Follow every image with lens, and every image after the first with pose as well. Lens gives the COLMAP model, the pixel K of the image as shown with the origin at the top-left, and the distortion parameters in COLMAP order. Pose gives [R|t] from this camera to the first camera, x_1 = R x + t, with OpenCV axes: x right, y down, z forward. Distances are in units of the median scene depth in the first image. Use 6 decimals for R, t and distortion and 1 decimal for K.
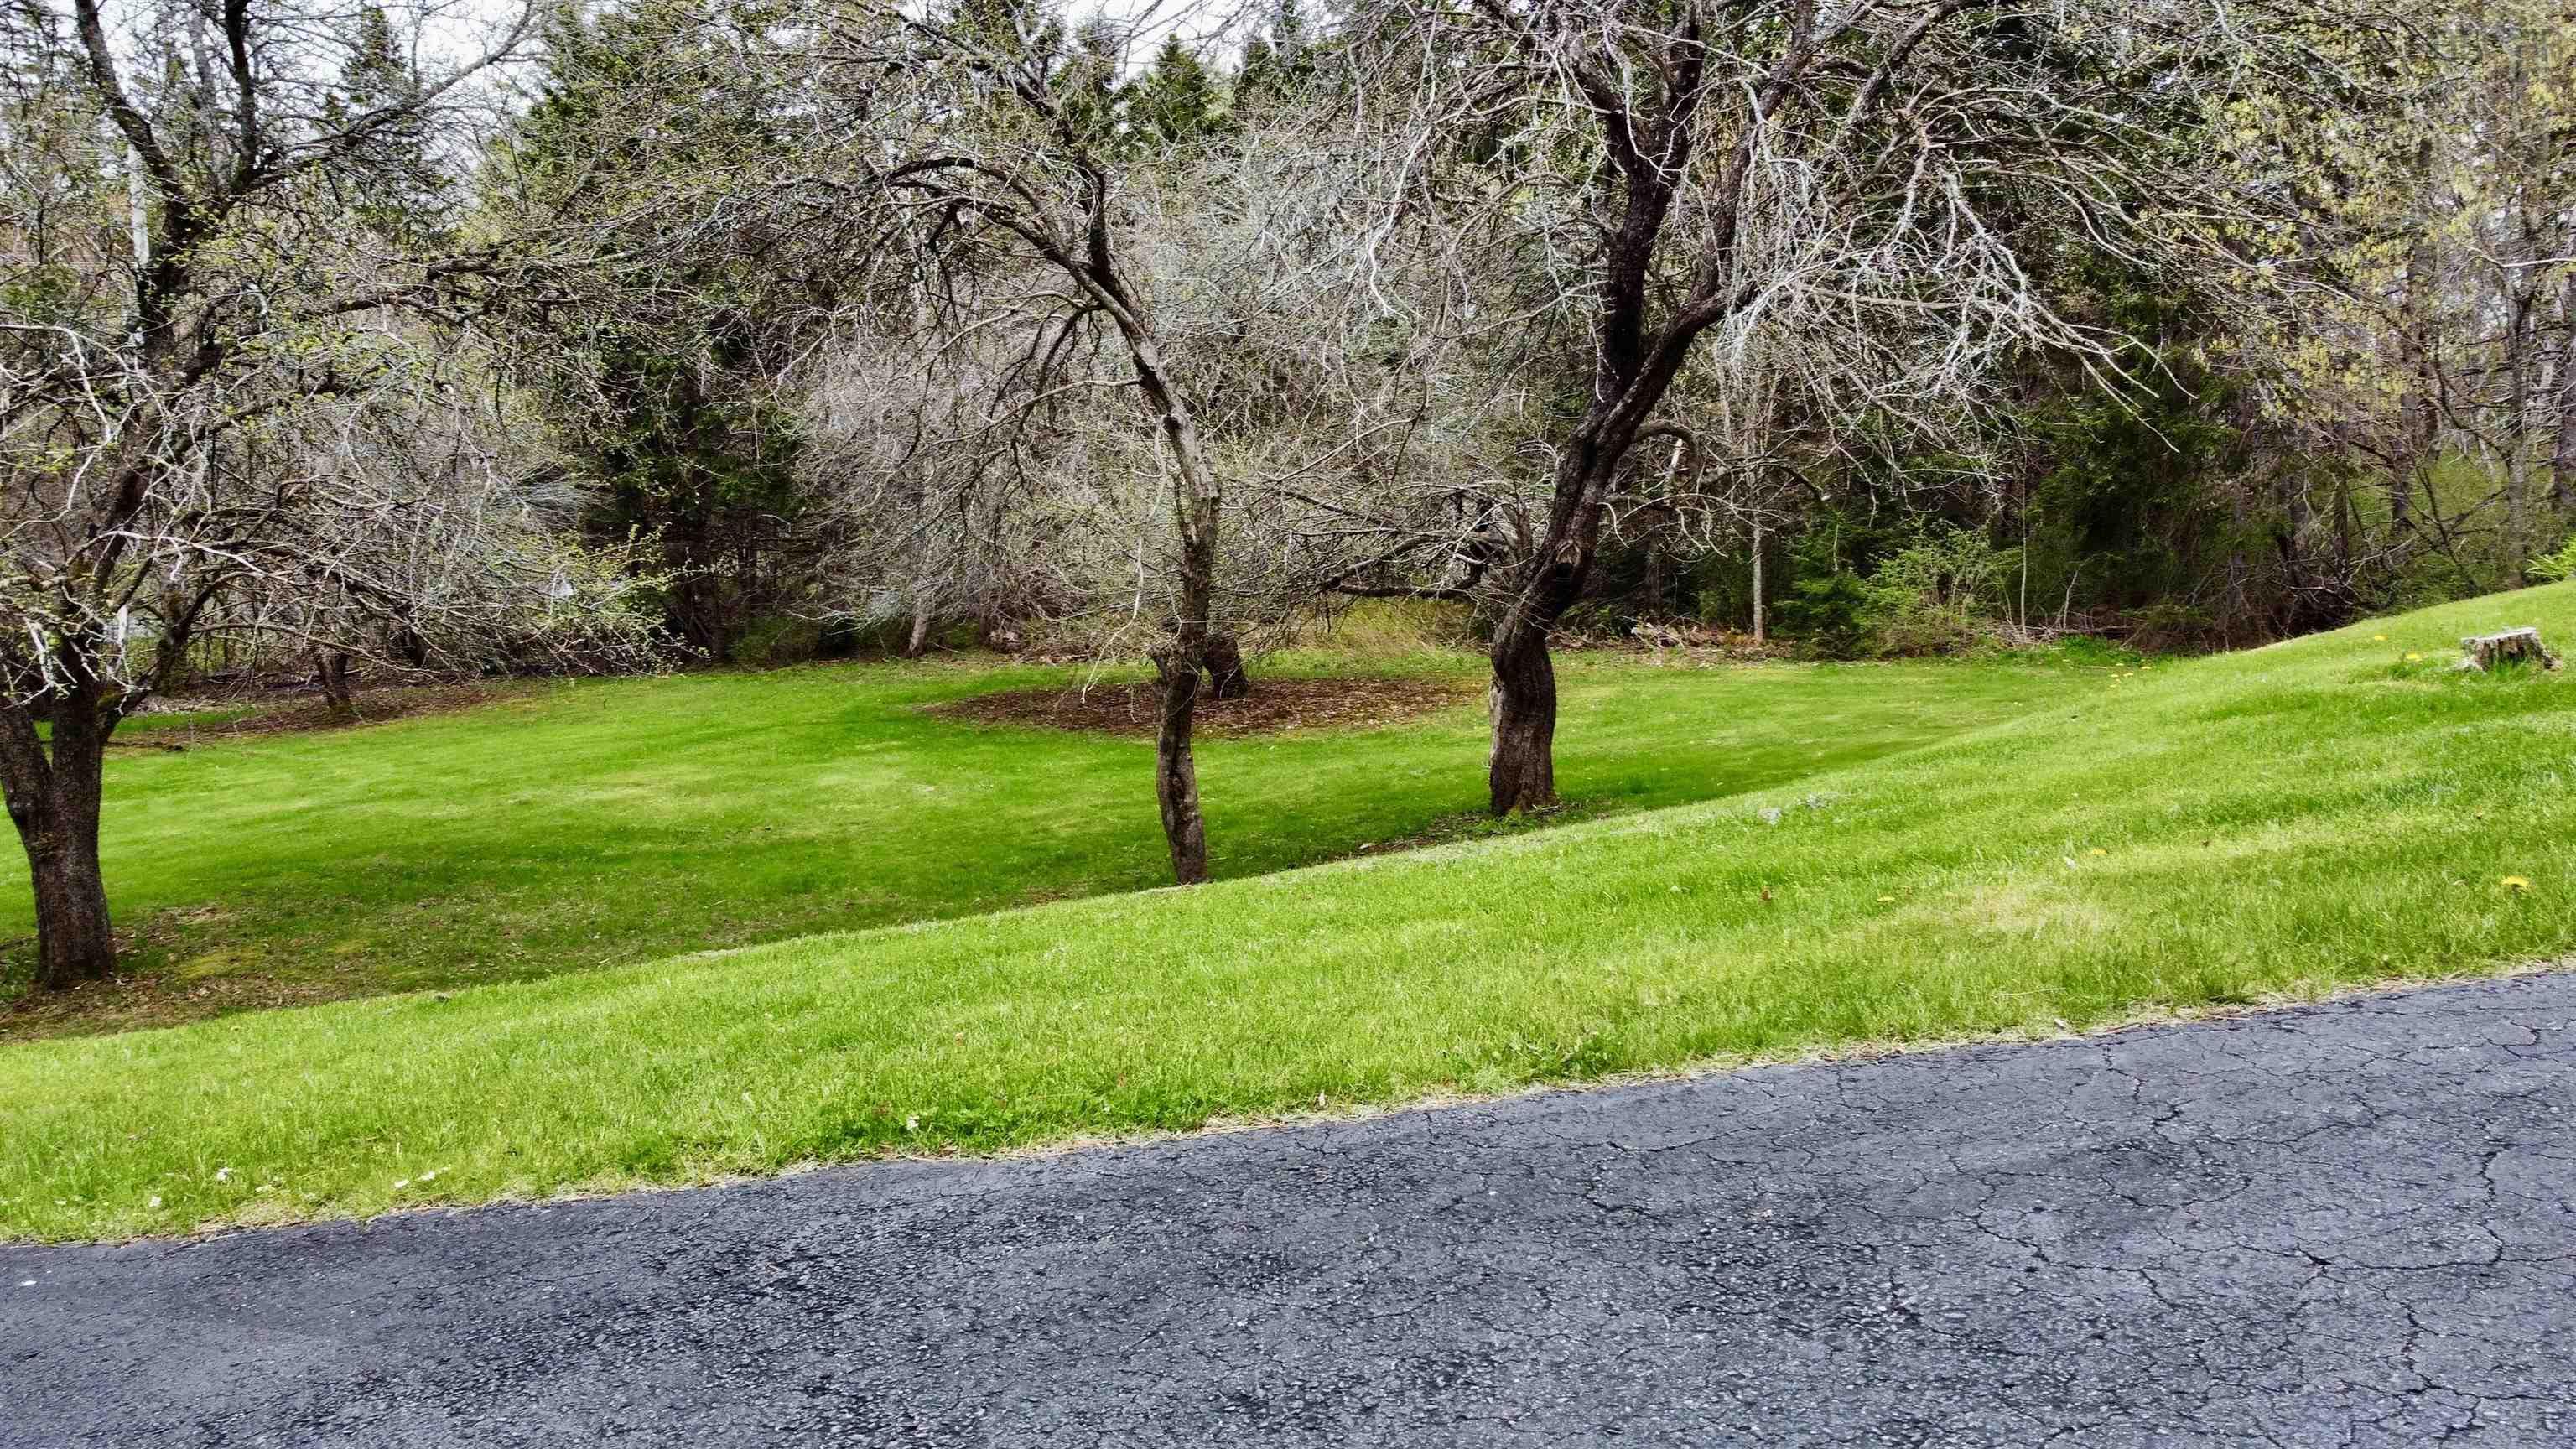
lens RADIAL K [[1959.9, 0, 1290.7], [0, 1959.9, 733.4], [0, 0, 1]] dist [-0.006579, 0.000507]
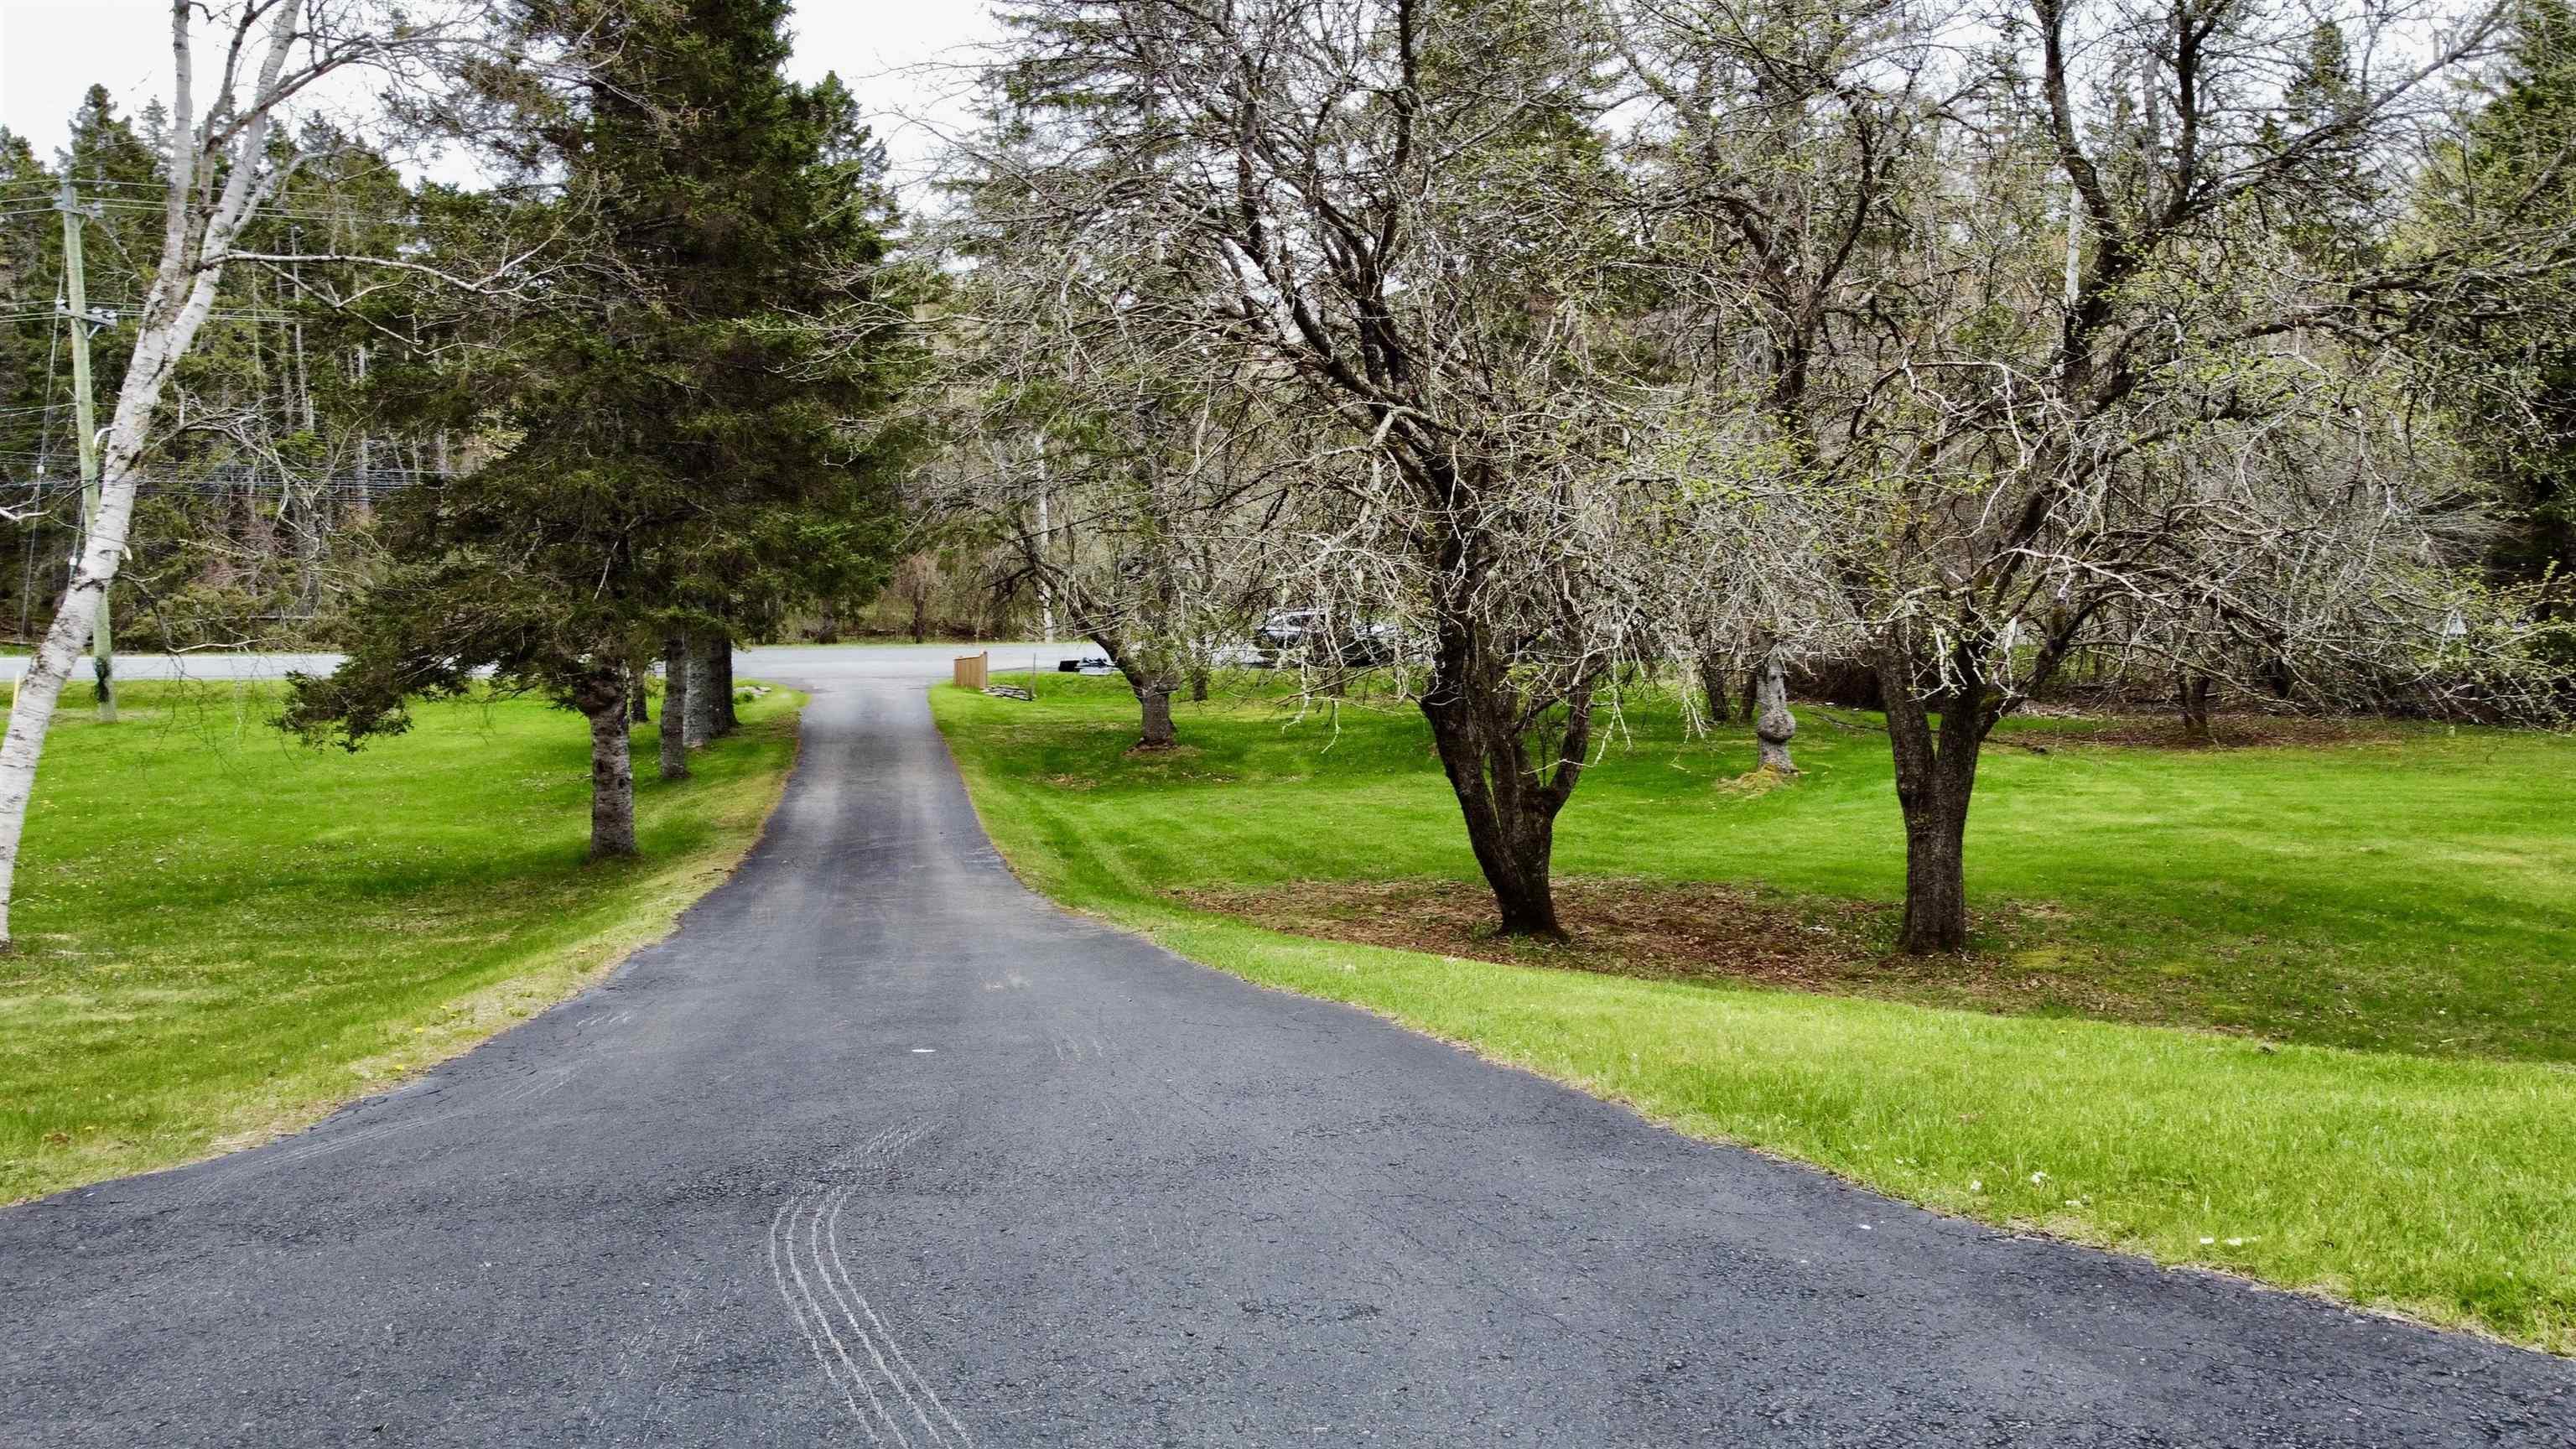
lens RADIAL K [[1959.9, 0, 1286.2], [0, 1959.9, 728.2], [0, 0, 1]] dist [-0.006579, 0.000507]
pose [[0.626538, 0.107063, -0.772002, -0.004572], [-0.117295, 0.992191, 0.042405, -0.002611], [0.770514, 0.063984, 0.634203, 0.003742]]
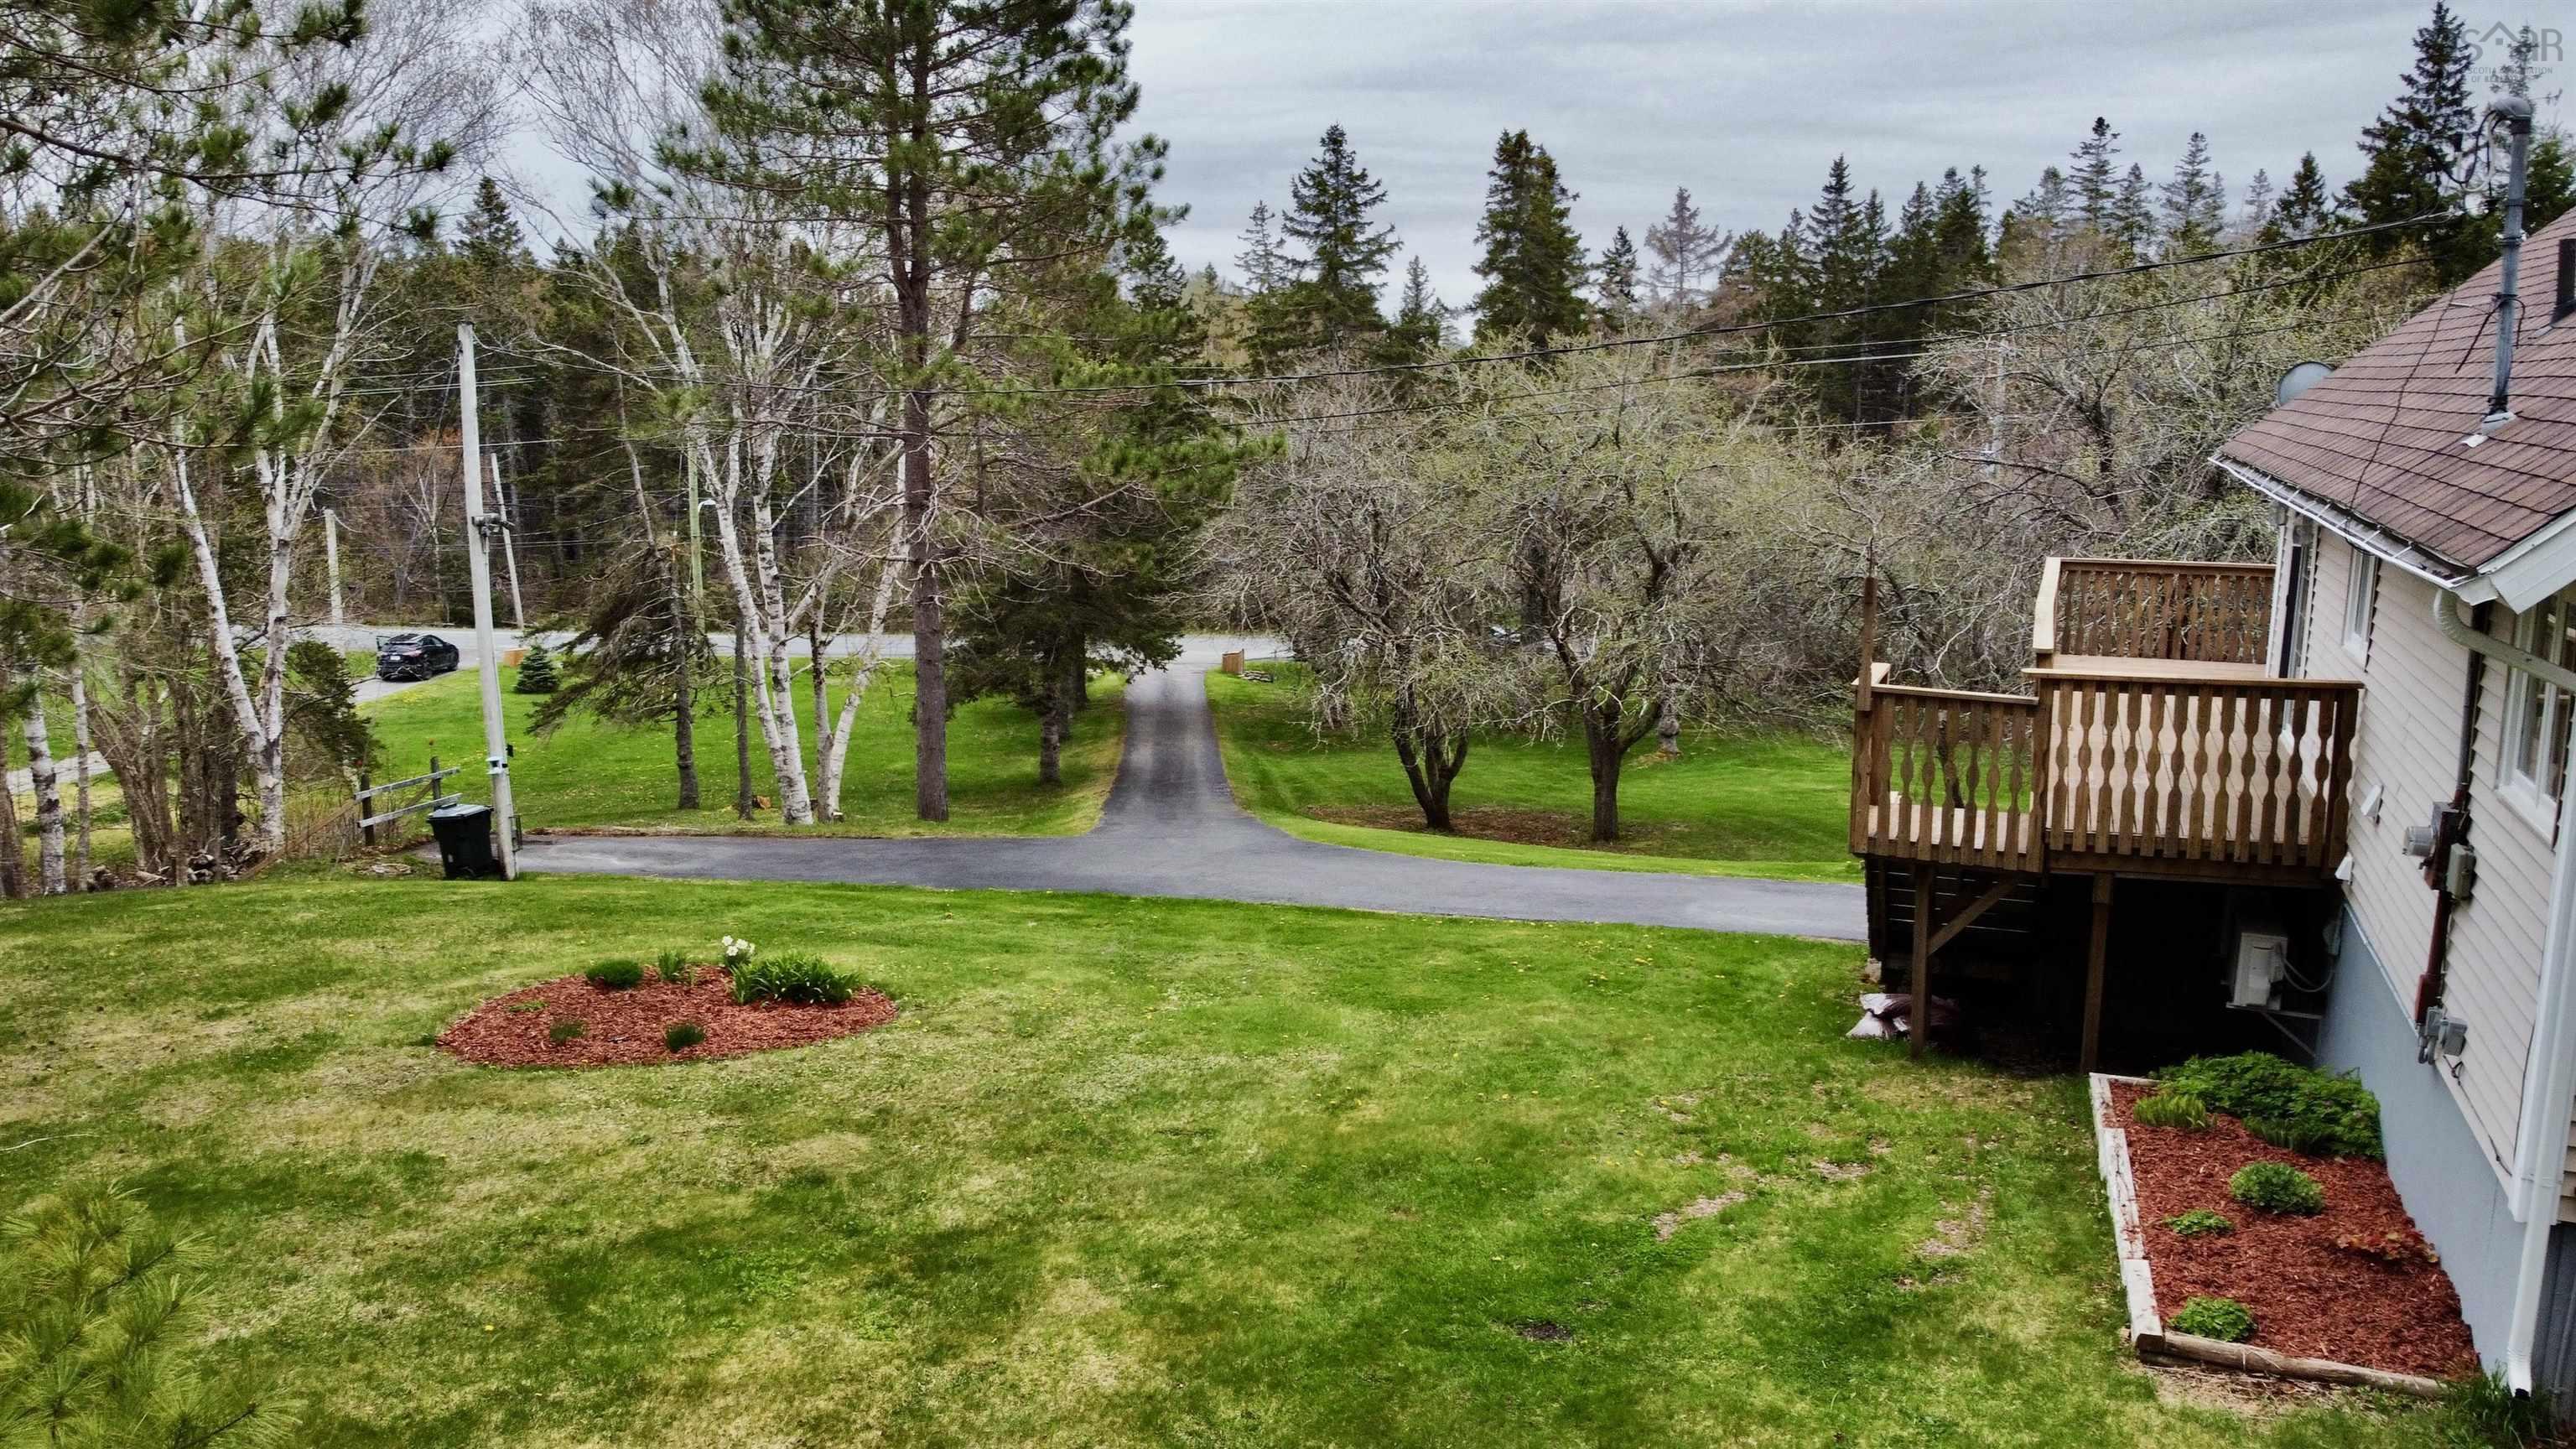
lens RADIAL K [[1959.9, 0, 1292.0], [0, 1959.9, 719.2], [0, 0, 1]] dist [-0.006579, 0.000507]
pose [[0.509703, 0.144834, -0.848072, 0.304260], [-0.133079, 0.987137, 0.088601, -0.048890], [0.849996, 0.067700, 0.522421, -0.165901]]
